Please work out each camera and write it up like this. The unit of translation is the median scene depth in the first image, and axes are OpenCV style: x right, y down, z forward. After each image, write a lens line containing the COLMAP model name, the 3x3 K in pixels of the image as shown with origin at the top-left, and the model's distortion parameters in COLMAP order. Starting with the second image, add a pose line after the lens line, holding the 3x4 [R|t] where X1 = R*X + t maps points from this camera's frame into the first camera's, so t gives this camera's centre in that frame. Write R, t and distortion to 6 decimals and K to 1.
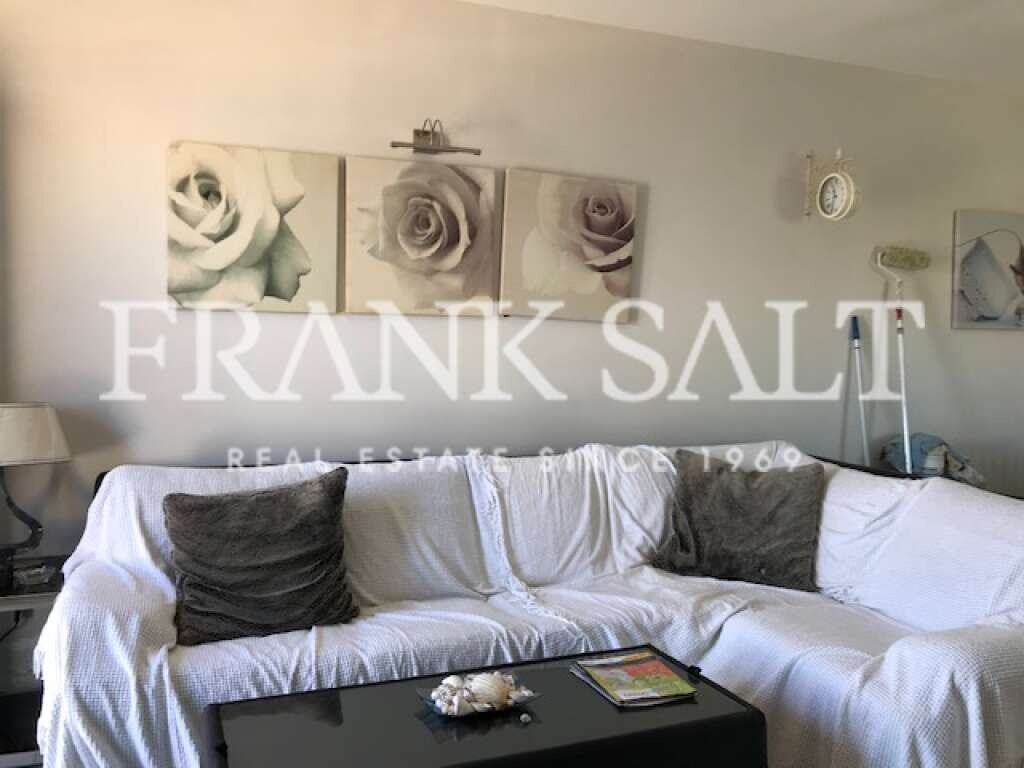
lens RADIAL K [[830.5, 0, 507.4], [0, 830.5, 369.5], [0, 0, 1]] dist [0.041597, -0.043914]
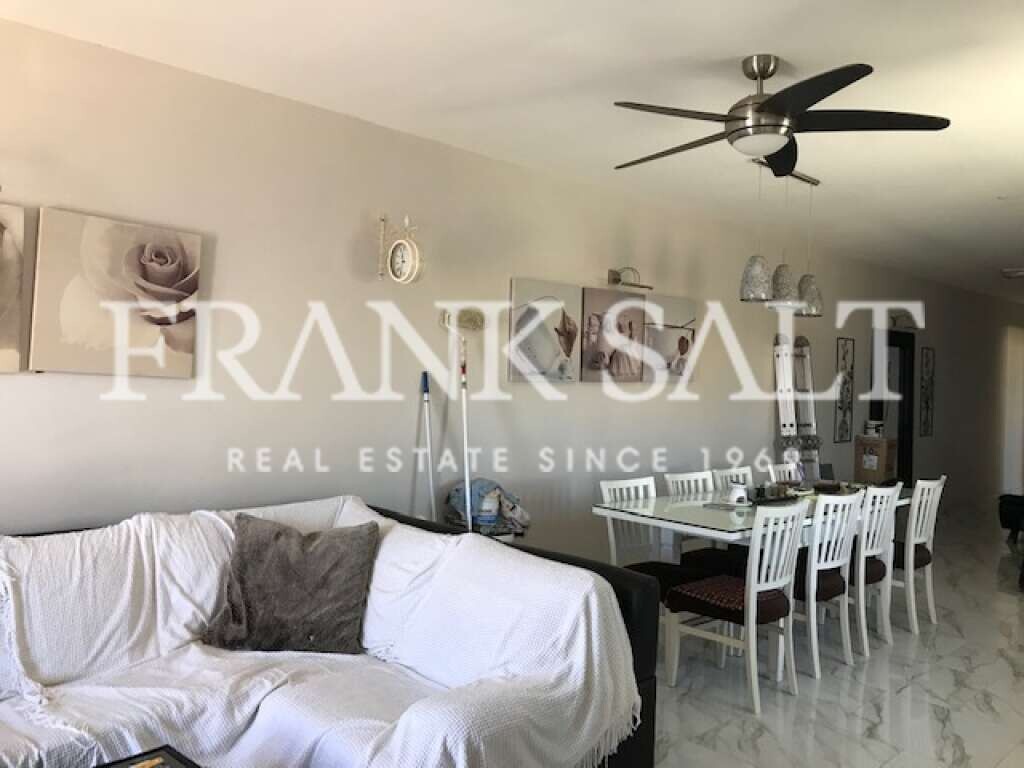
lens RADIAL K [[830.5, 0, 507.4], [0, 830.5, 369.5], [0, 0, 1]] dist [0.041597, -0.043914]
pose [[0.909301, 0.015583, 0.415846, 0.092890], [-0.007406, 0.999746, -0.021270, -0.059558], [-0.416072, 0.016261, 0.909186, -0.017769]]
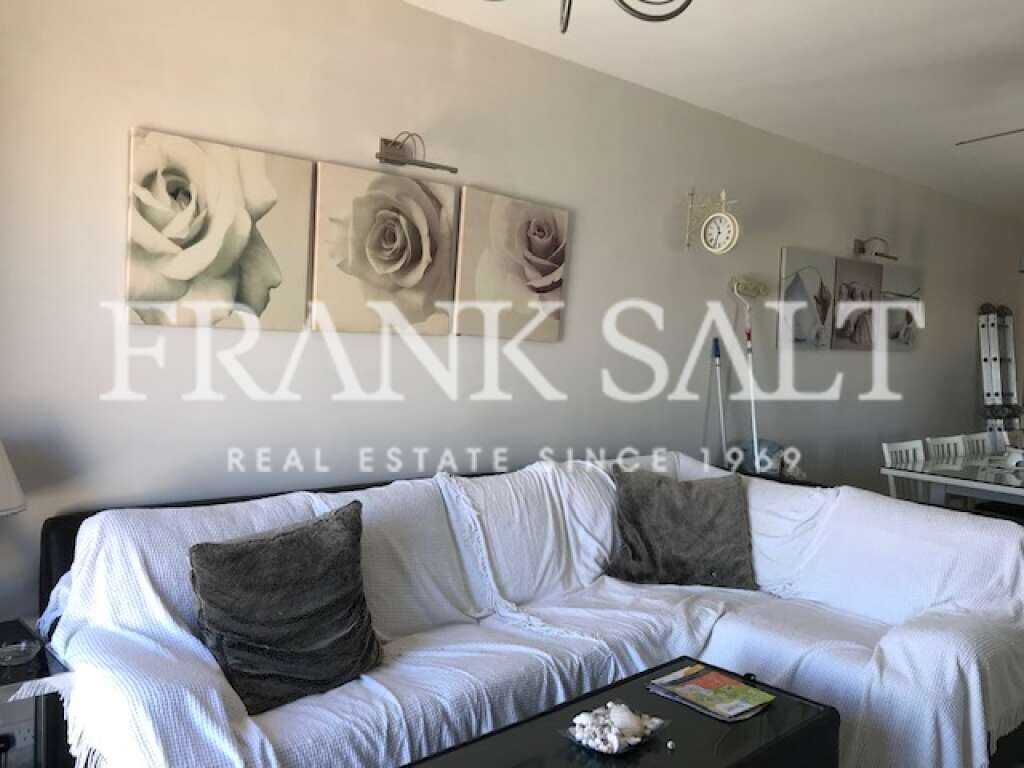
lens RADIAL K [[830.5, 0, 507.4], [0, 830.5, 369.5], [0, 0, 1]] dist [0.041597, -0.043914]
pose [[0.933958, 0.011282, 0.357206, -0.343797], [-0.019539, 0.999619, 0.019516, -0.048825], [-0.356849, -0.025206, 0.933822, 0.054588]]
